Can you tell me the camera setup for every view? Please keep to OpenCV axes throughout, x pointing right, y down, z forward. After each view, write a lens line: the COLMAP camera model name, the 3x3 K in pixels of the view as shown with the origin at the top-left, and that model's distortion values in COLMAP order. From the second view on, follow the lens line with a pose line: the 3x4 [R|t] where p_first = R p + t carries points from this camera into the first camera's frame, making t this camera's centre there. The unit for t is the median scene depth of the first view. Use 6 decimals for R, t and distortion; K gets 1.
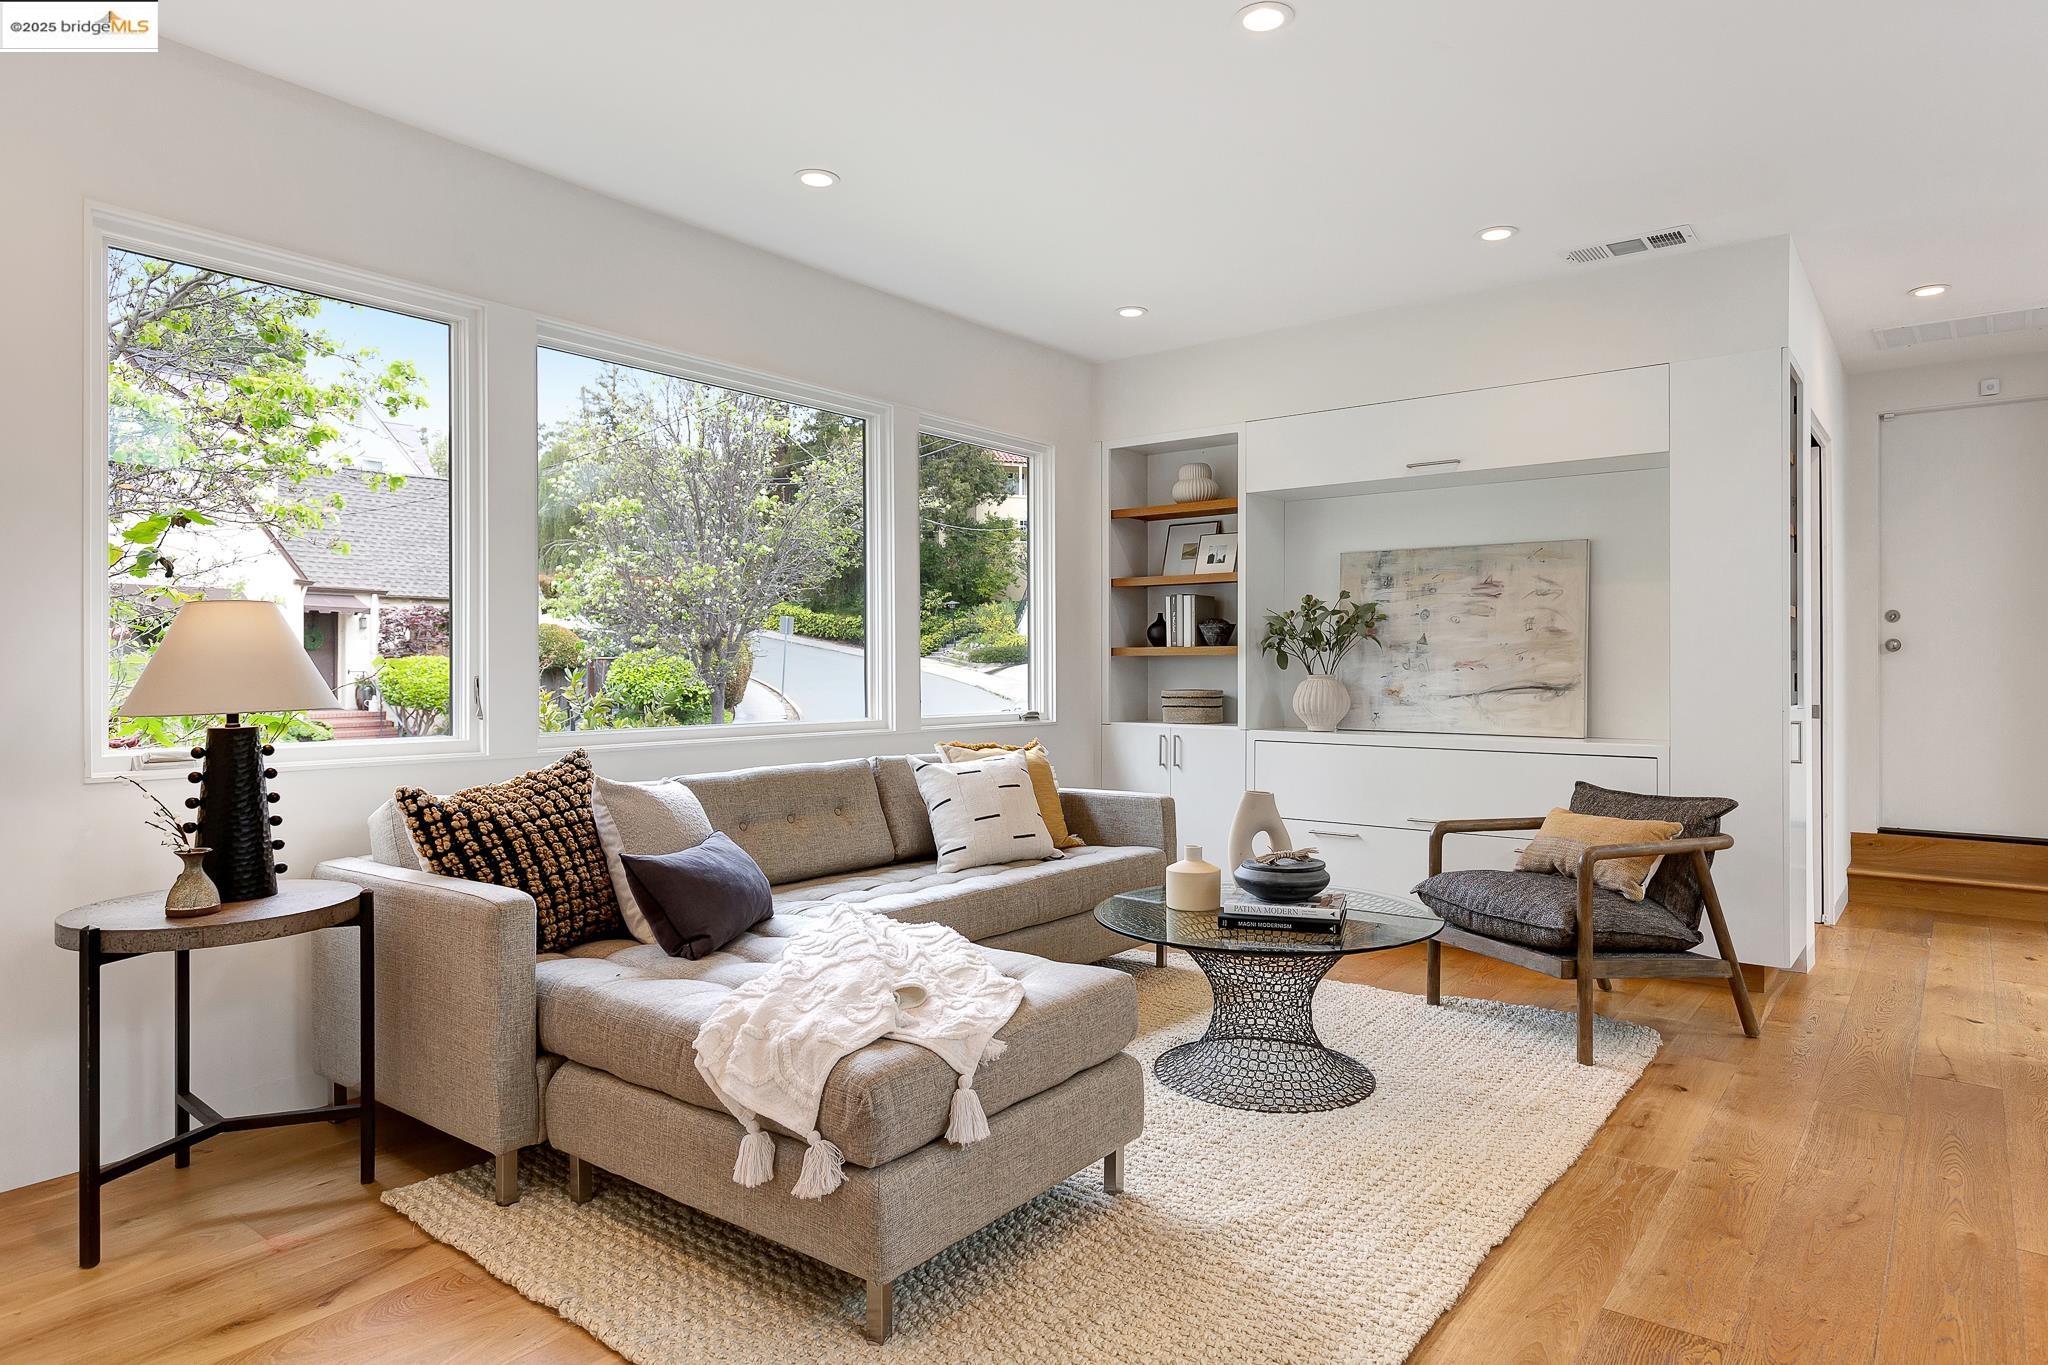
lens RADIAL K [[1221.6, 0, 1024.0], [0, 1221.6, 682.5], [0, 0, 1]] dist [0.002078, -0.000373]
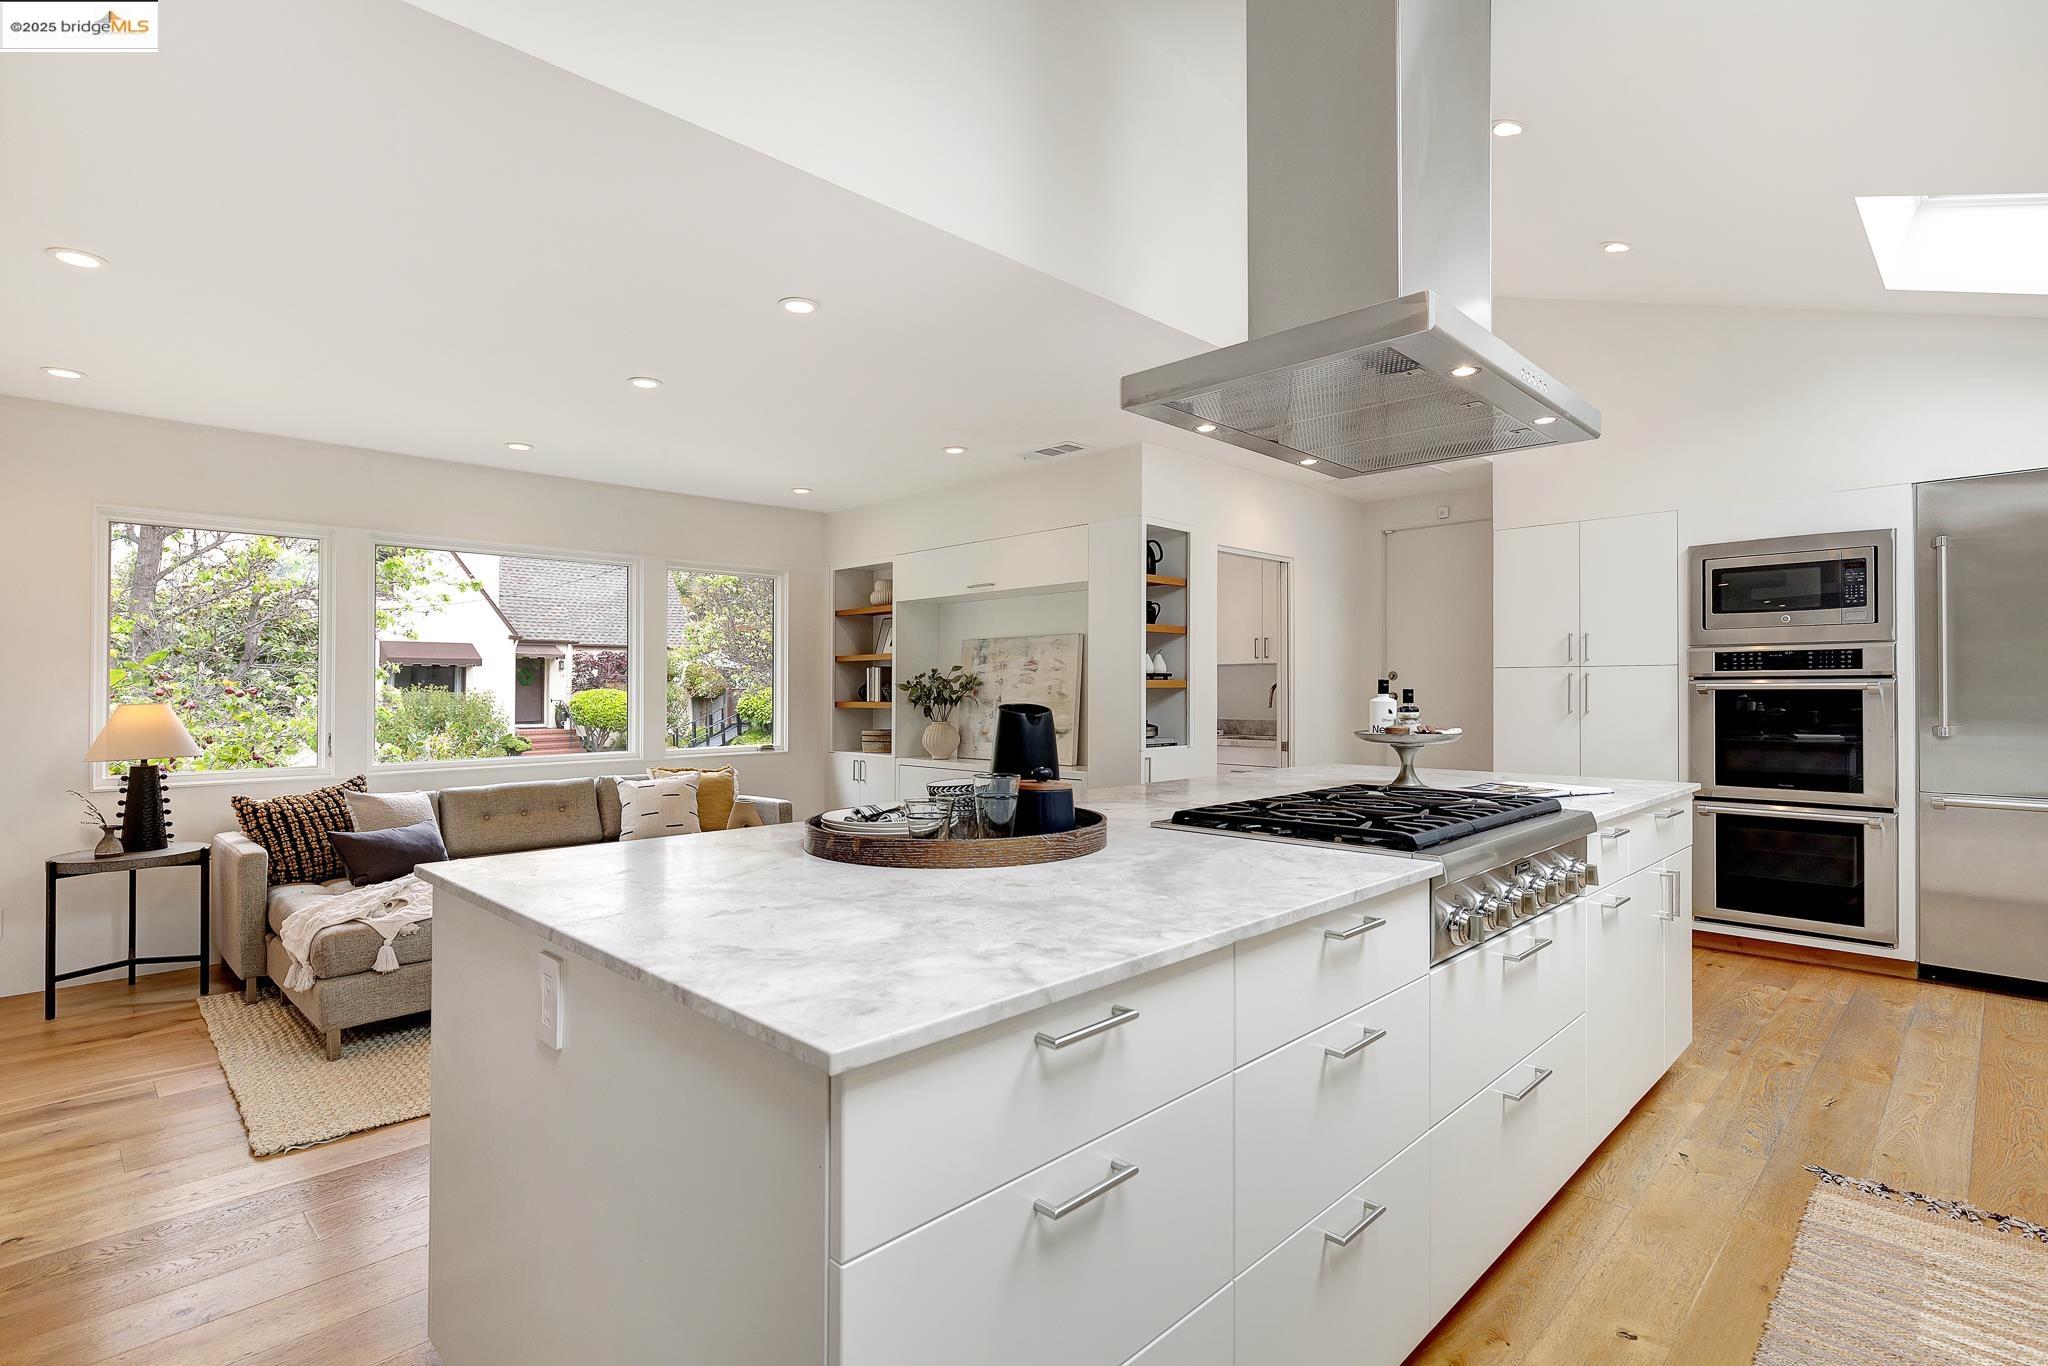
lens RADIAL K [[998.5, 0, 978.0], [0, 998.5, 679.9], [0, 0, 1]] dist [0.001459, 0.000118]
pose [[0.988459, -0.007269, -0.151313, 0.604845], [0.004121, 0.999769, -0.021113, -0.040385], [0.151432, 0.020246, 0.988260, -0.270064]]
